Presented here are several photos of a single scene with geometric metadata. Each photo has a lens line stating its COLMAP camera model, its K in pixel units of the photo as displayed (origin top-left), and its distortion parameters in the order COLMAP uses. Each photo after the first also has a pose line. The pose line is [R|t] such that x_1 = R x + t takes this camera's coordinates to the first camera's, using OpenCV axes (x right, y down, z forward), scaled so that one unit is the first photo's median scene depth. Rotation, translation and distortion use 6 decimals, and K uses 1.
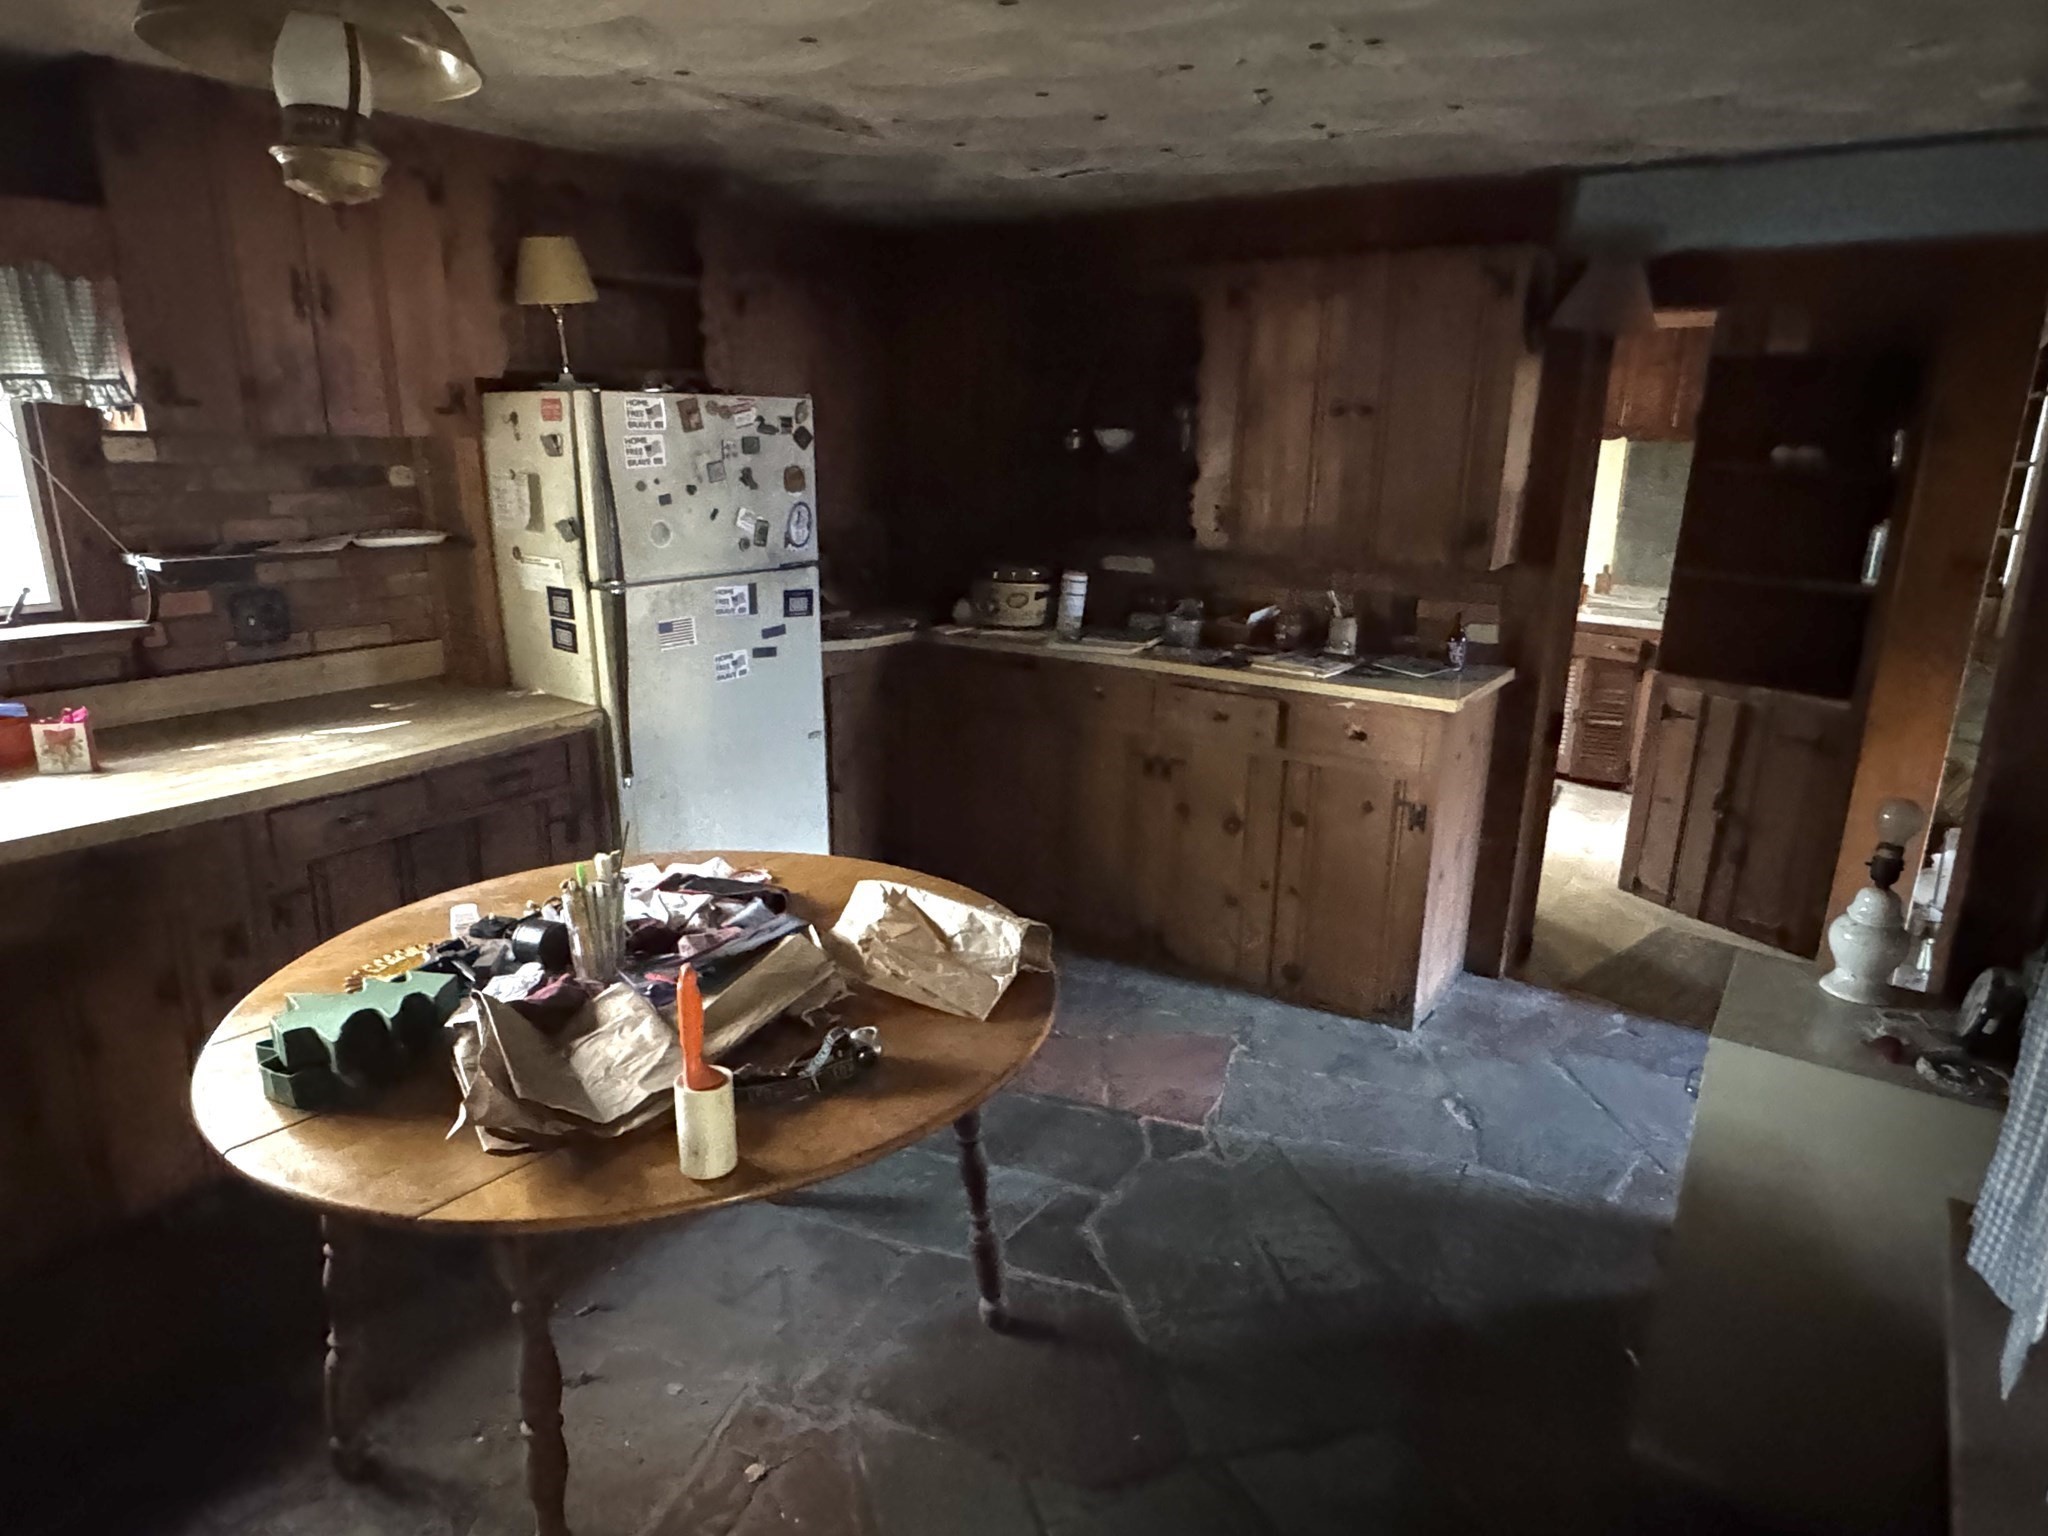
lens RADIAL K [[1186.5, 0, 1023.1], [0, 1186.5, 772.6], [0, 0, 1]] dist [0.002103, 0.000321]
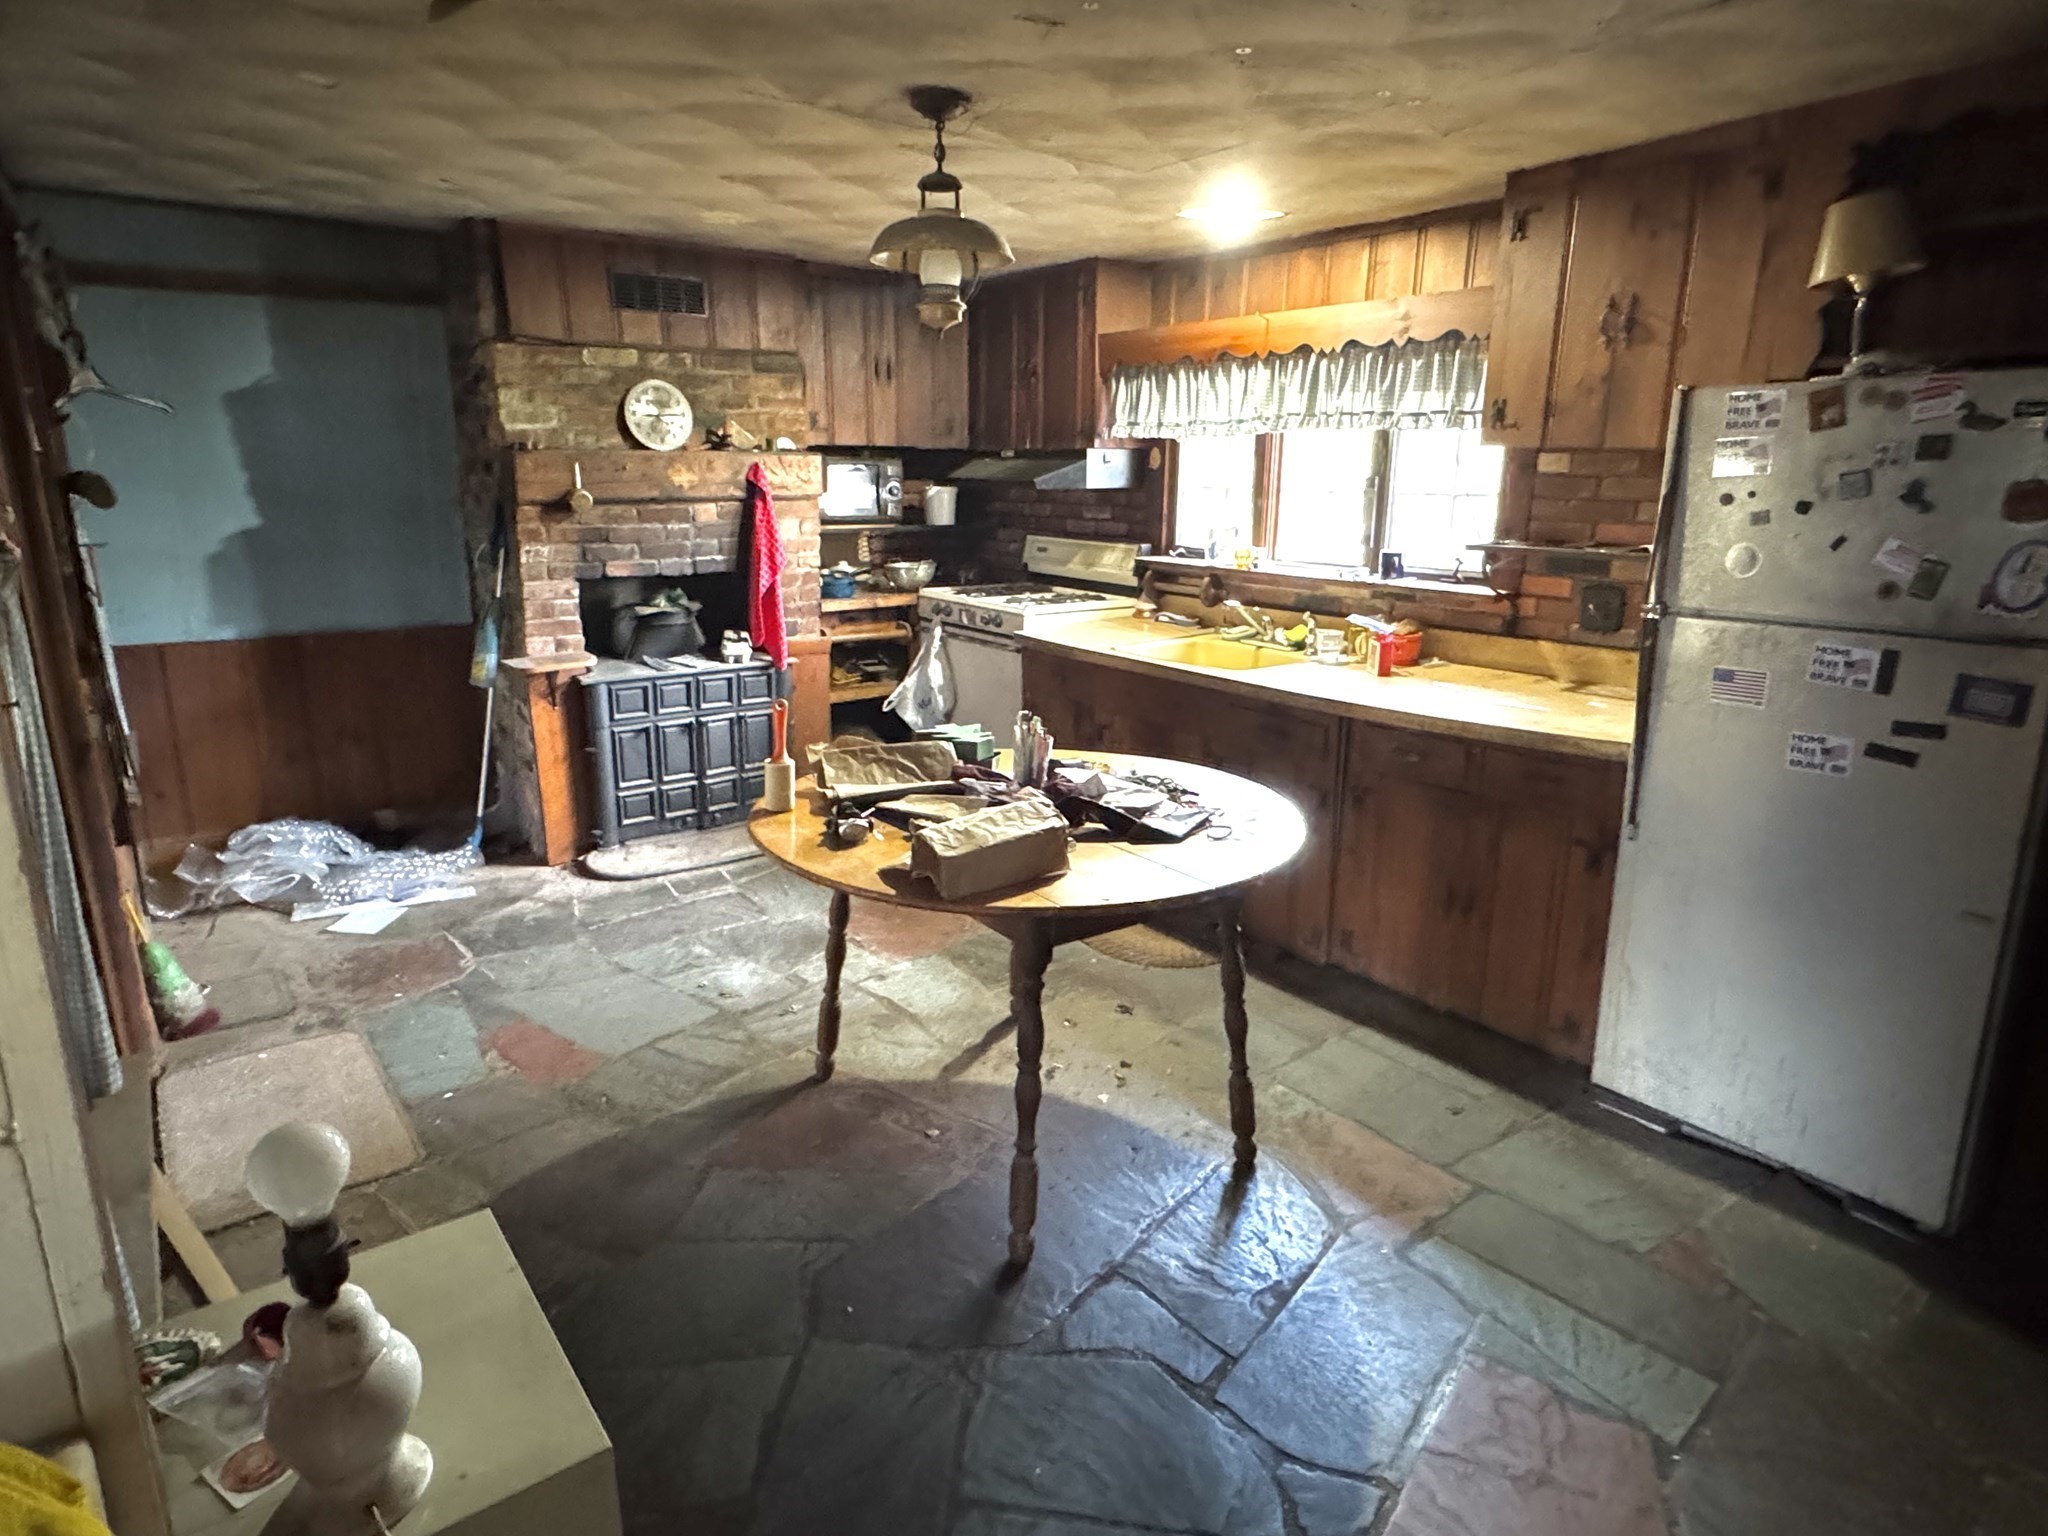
lens RADIAL K [[1186.5, 0, 1022.5], [0, 1186.5, 768.1], [0, 0, 1]] dist [0.002103, 0.000321]
pose [[-0.302113, 0.222148, -0.927026, 0.582932], [-0.264561, 0.914727, 0.305420, -0.177665], [0.915825, 0.337527, -0.217580, 0.731150]]
